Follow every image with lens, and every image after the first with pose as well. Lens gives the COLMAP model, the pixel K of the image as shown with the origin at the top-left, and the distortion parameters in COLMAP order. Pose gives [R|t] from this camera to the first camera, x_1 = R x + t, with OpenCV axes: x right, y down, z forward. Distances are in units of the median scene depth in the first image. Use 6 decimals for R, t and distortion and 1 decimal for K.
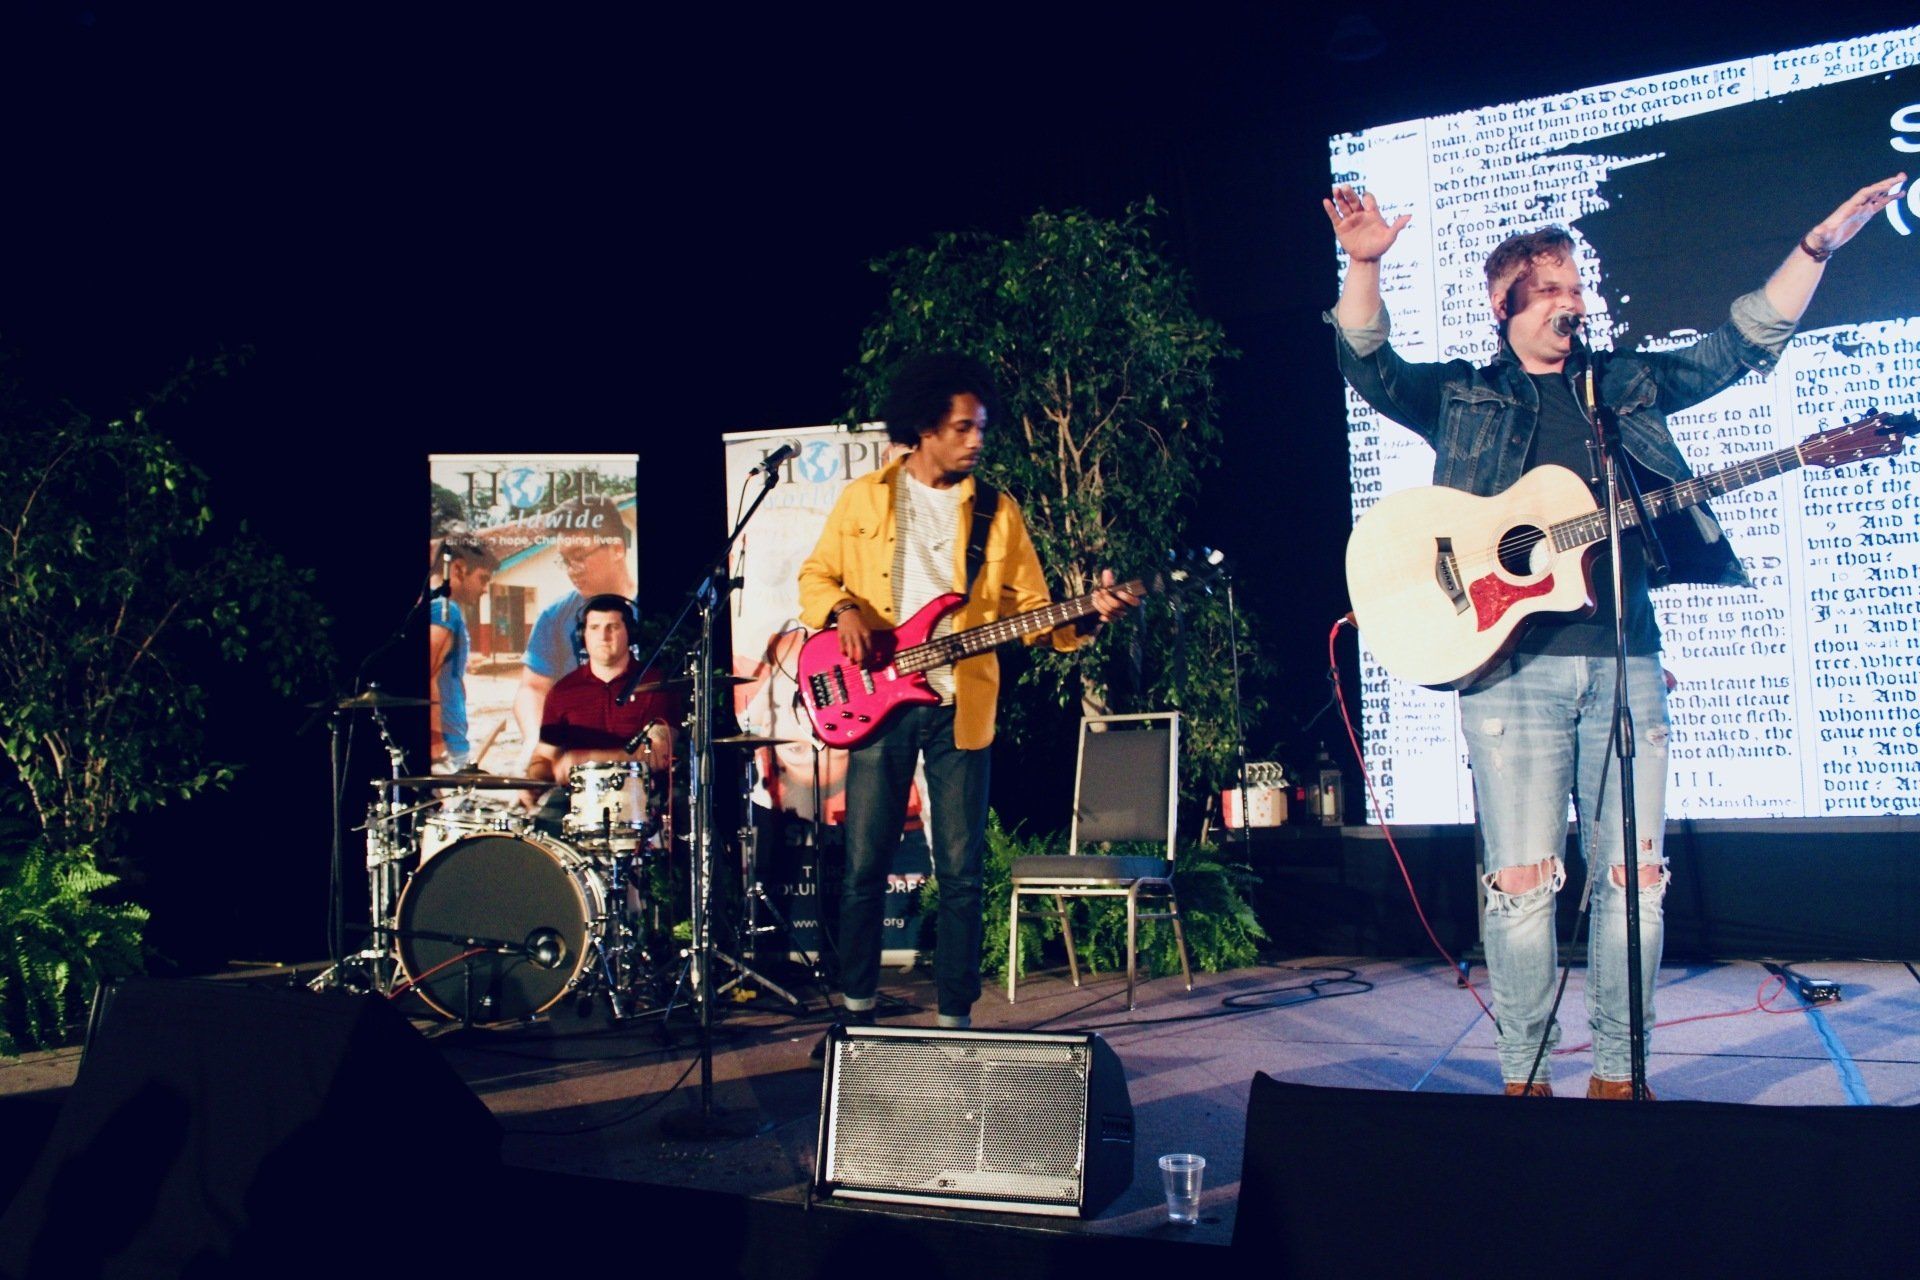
lens RADIAL K [[1640.4, 0, 965.0], [0, 1640.4, 611.6], [0, 0, 1]] dist [-0.161006, 0.143340]
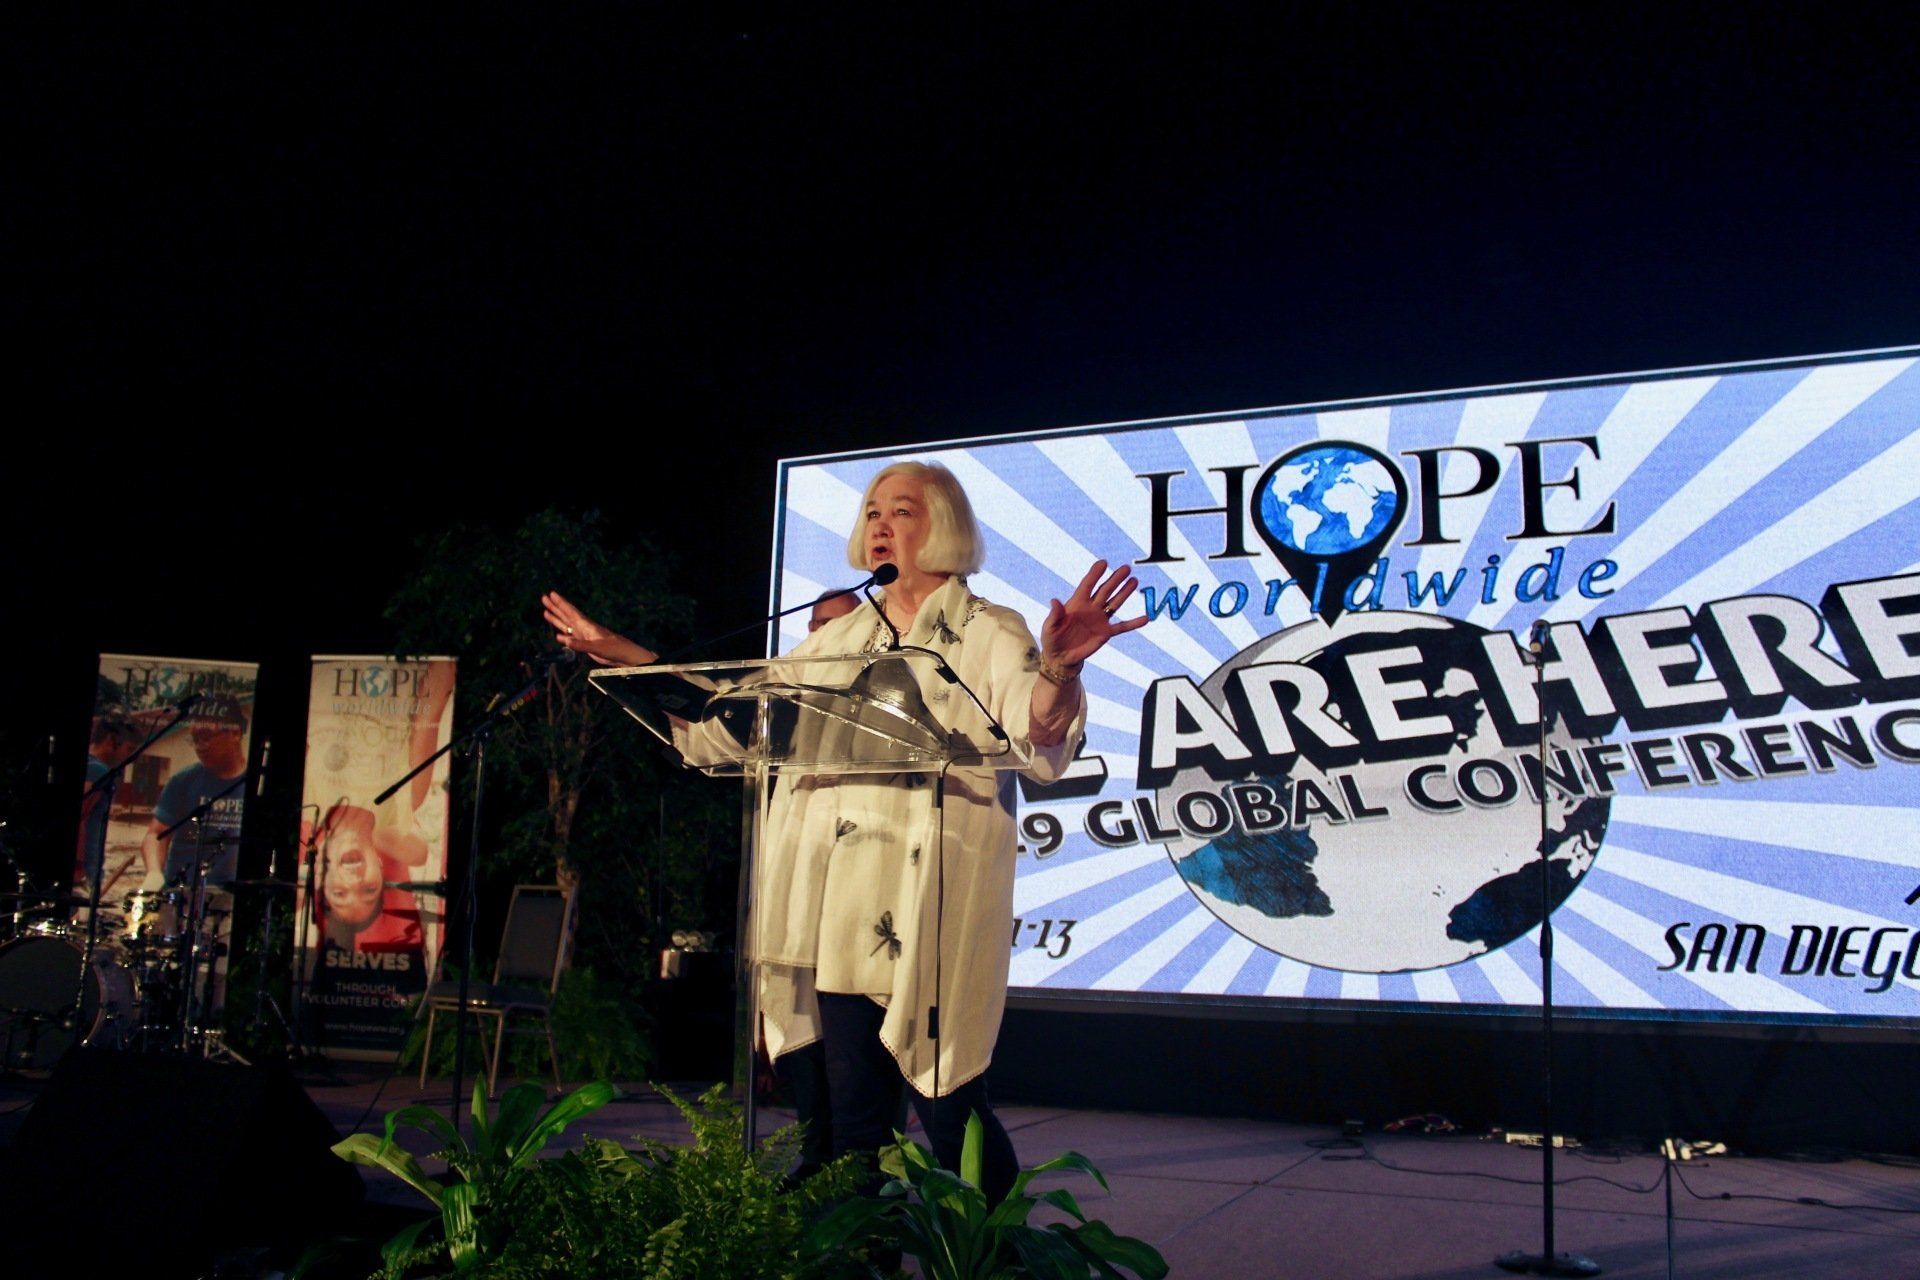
lens RADIAL K [[1640.4, 0, 965.0], [0, 1640.4, 611.6], [0, 0, 1]] dist [-0.161006, 0.143340]
pose [[0.997574, 0.065209, 0.024358, 0.350969], [-0.062412, 0.992838, -0.101871, -0.042727], [-0.030826, 0.100103, 0.994499, -0.332282]]
